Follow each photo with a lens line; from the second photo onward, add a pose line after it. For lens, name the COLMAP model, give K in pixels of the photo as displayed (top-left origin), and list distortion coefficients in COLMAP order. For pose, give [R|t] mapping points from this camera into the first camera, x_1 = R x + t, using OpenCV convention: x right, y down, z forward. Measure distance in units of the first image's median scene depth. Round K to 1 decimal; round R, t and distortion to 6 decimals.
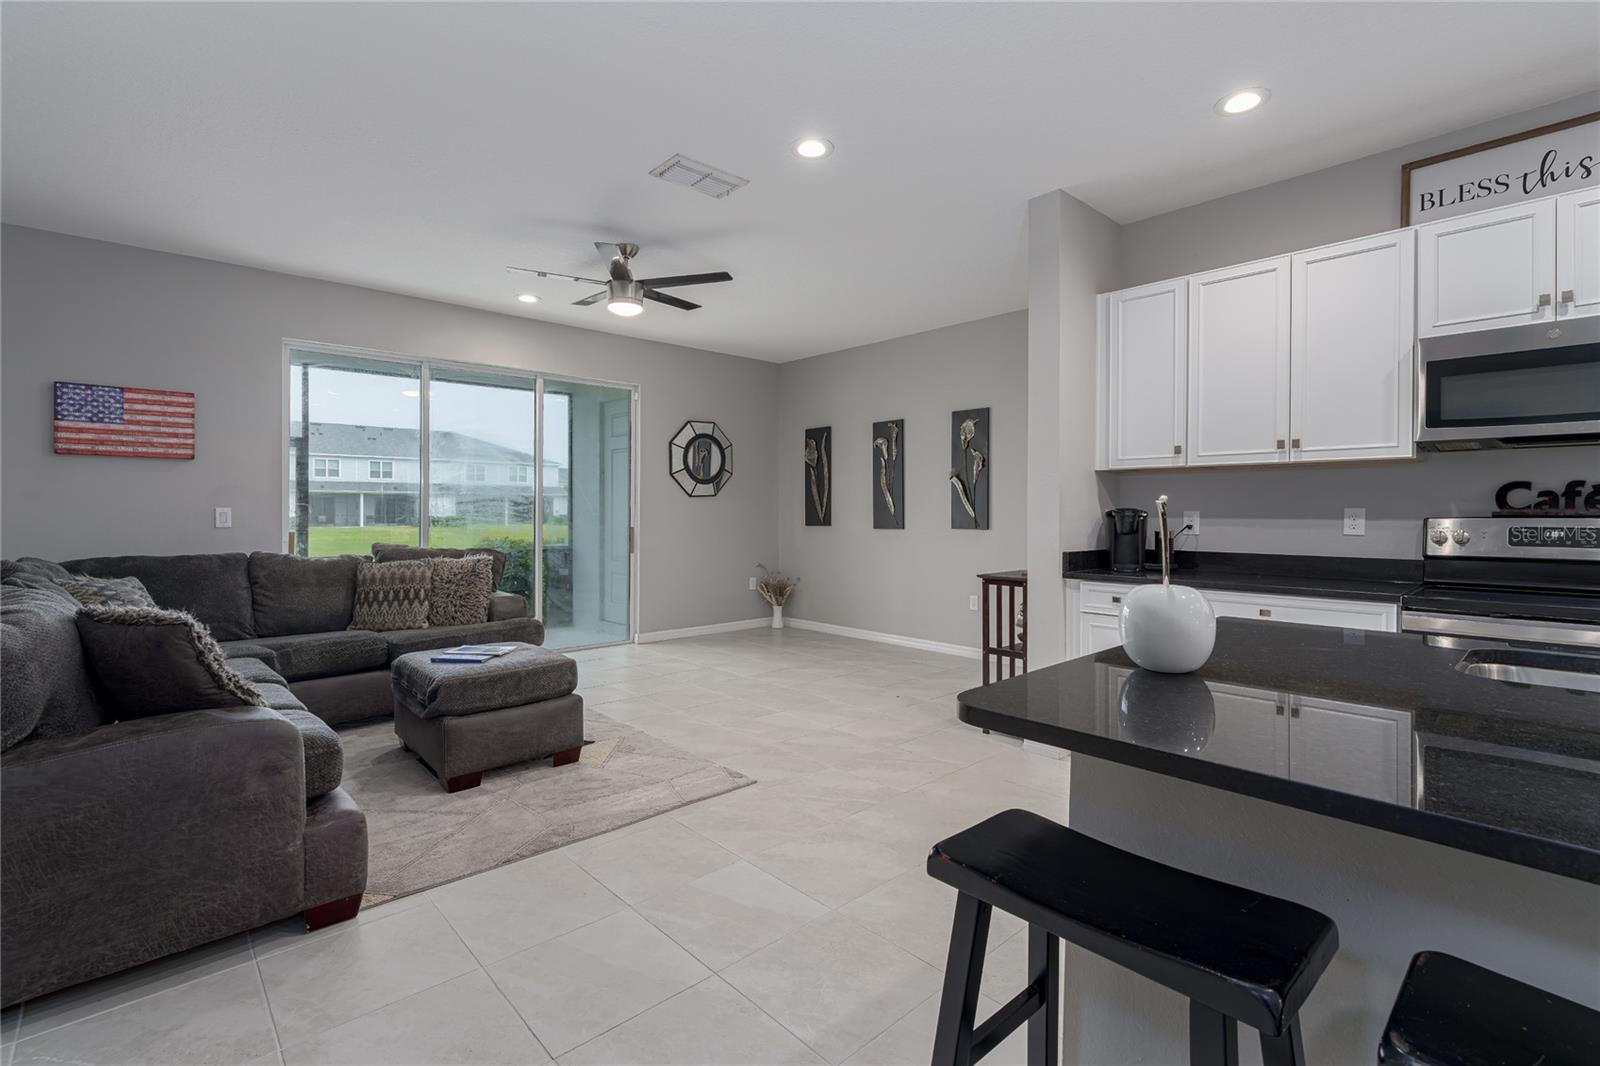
lens RADIAL K [[723.9, 0, 796.5], [0, 723.9, 520.6], [0, 0, 1]] dist [-0.001740, 0.000382]
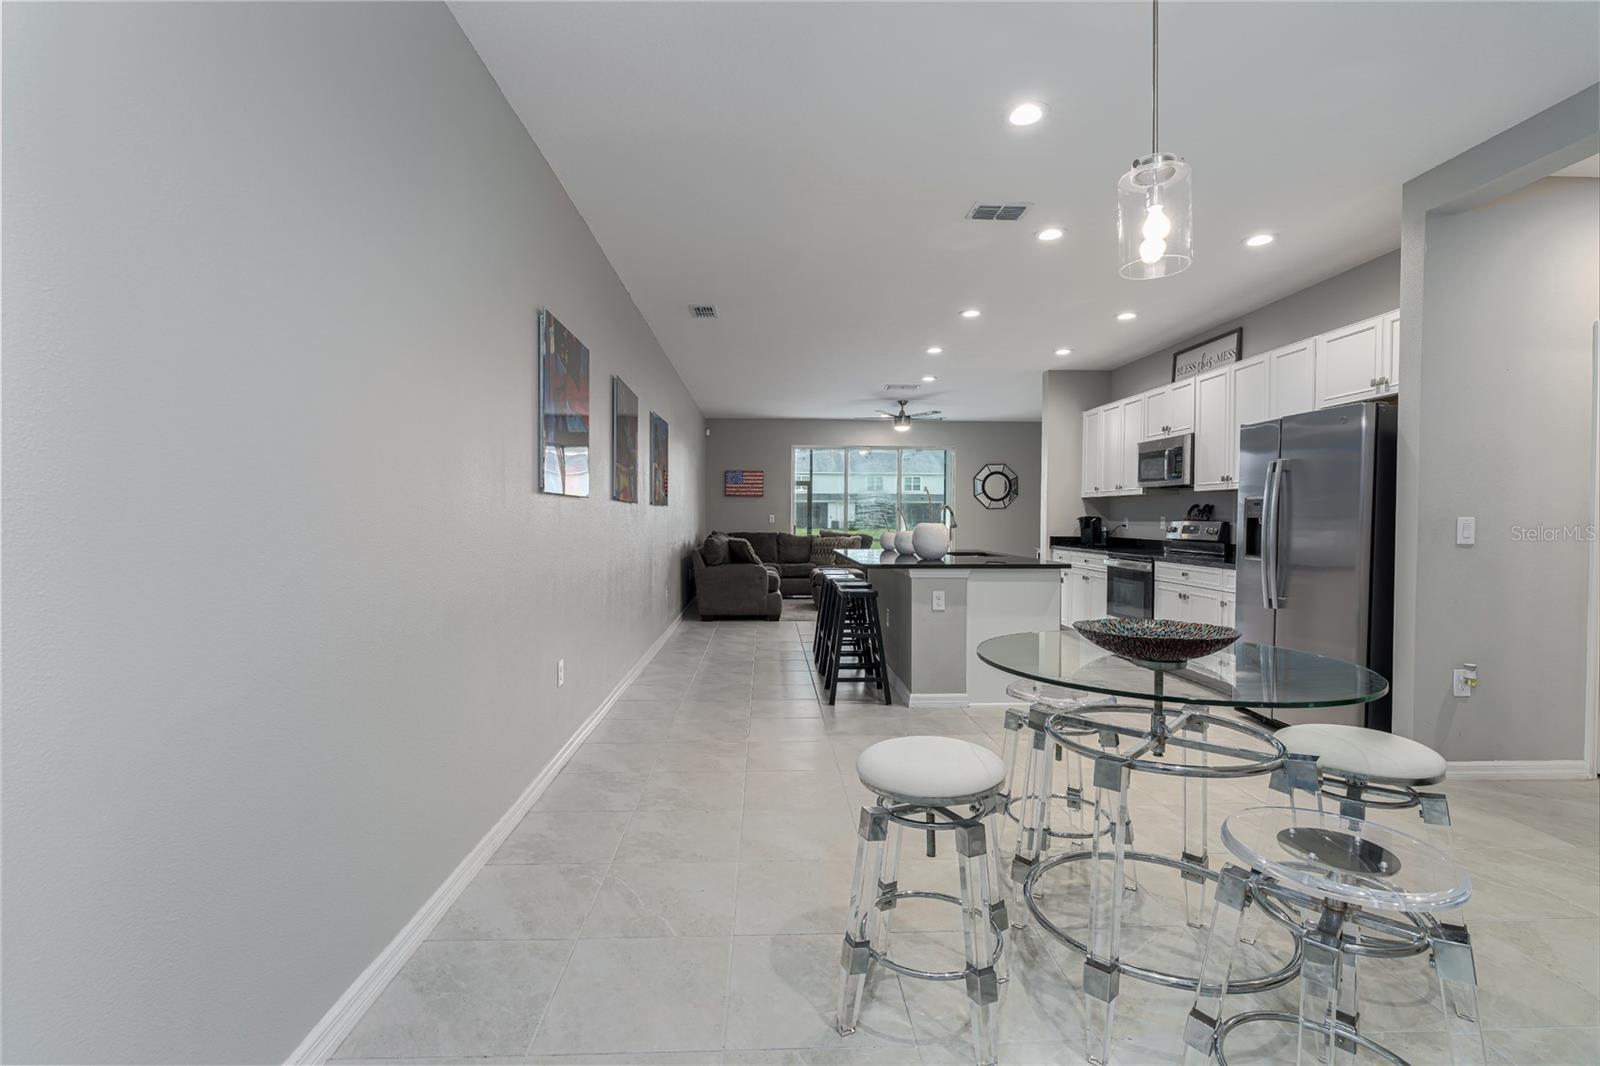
lens RADIAL K [[723.9, 0, 796.9], [0, 723.9, 533.0], [0, 0, 1]] dist [-0.001740, 0.000382]
pose [[0.761084, 0.017069, -0.648429, 1.304597], [-0.011358, 0.999851, 0.012990, 0.015367], [0.648554, -0.002521, 0.761164, -1.247600]]
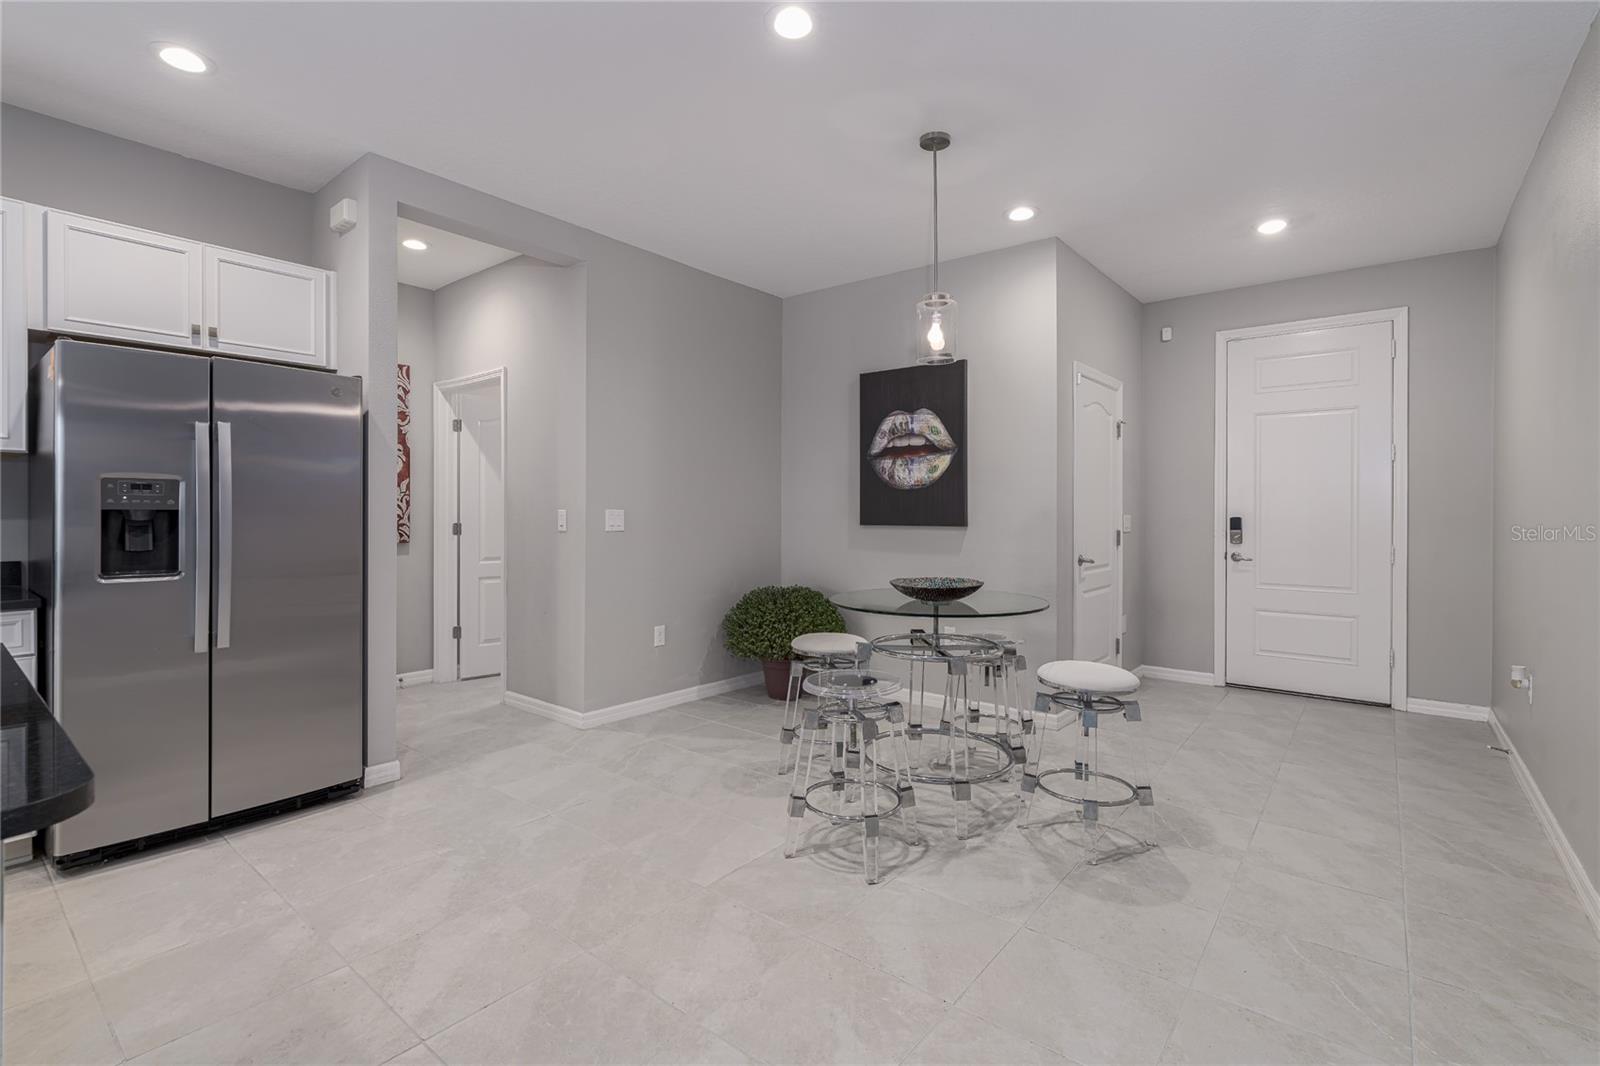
lens RADIAL K [[723.9, 0, 804.9], [0, 723.9, 505.1], [0, 0, 1]] dist [-0.001740, 0.000382]
pose [[-0.151339, 0.003487, 0.988476, 0.225332], [0.007143, 0.999972, -0.002434, -0.003259], [-0.988456, 0.006692, -0.151359, -0.300001]]
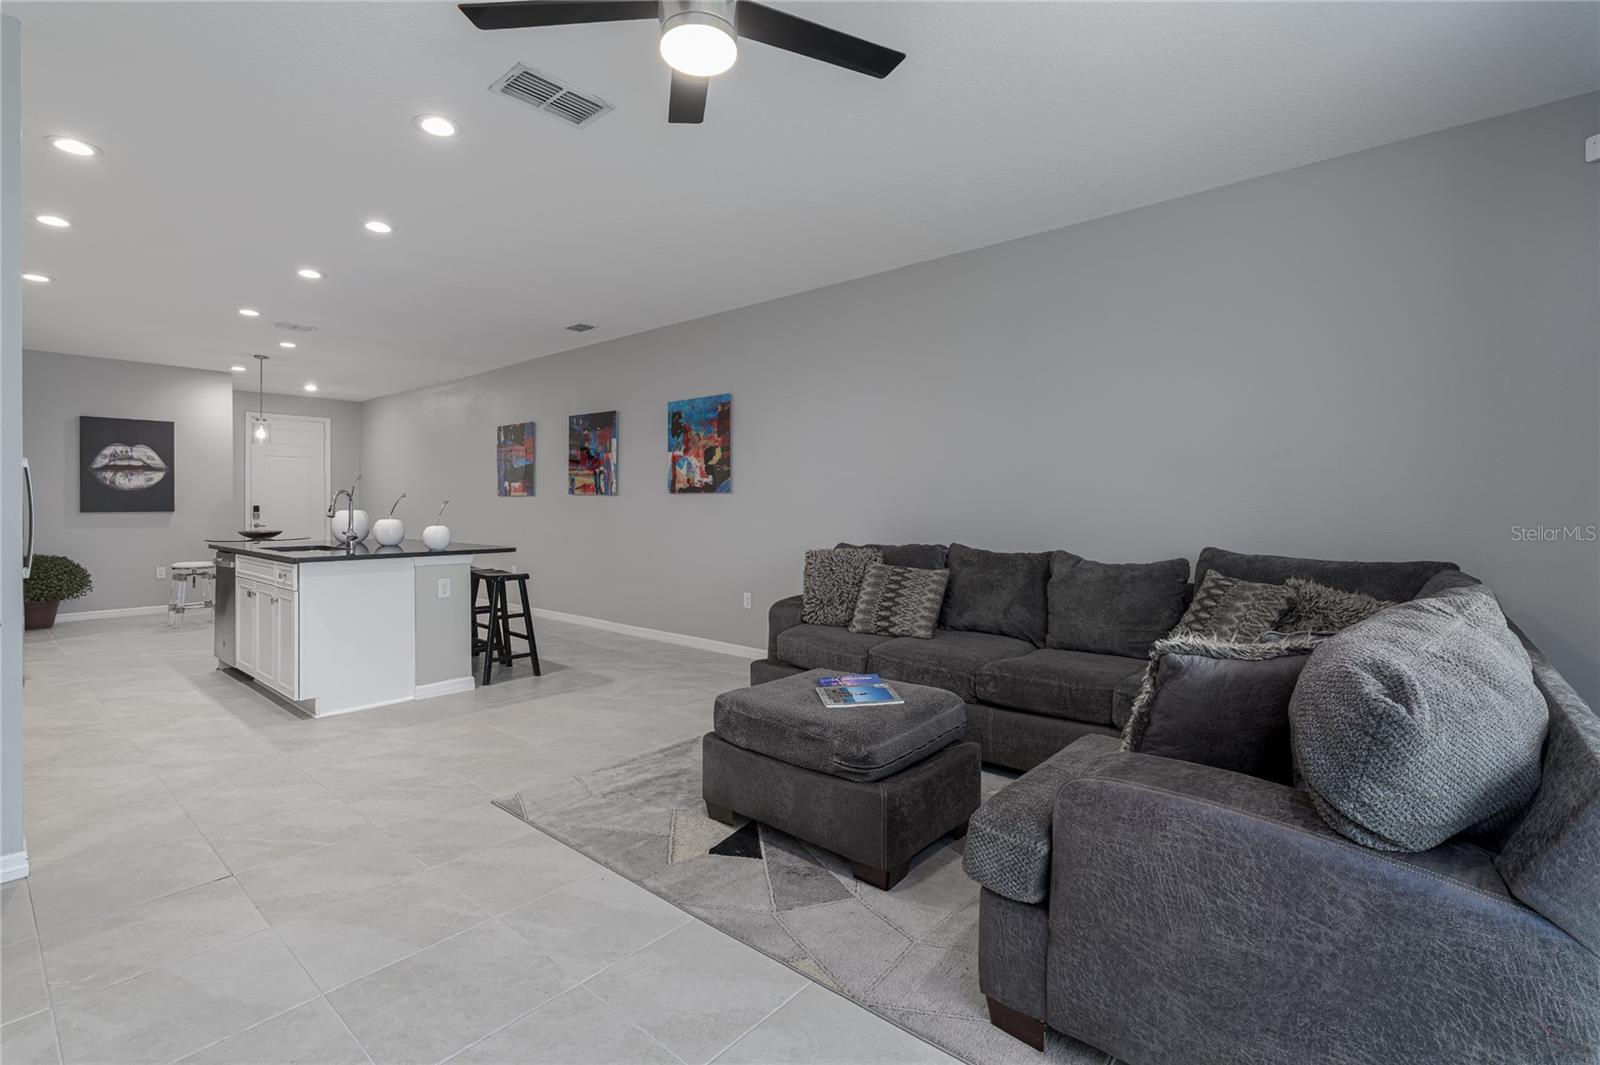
lens RADIAL K [[723.9, 0, 789.8], [0, 723.9, 507.0], [0, 0, 1]] dist [-0.001740, 0.000382]
pose [[-0.993691, 0.001819, -0.112137, -0.321043], [-0.000135, 0.999848, 0.017410, -0.024072], [0.112152, 0.017316, -0.993540, 1.915085]]
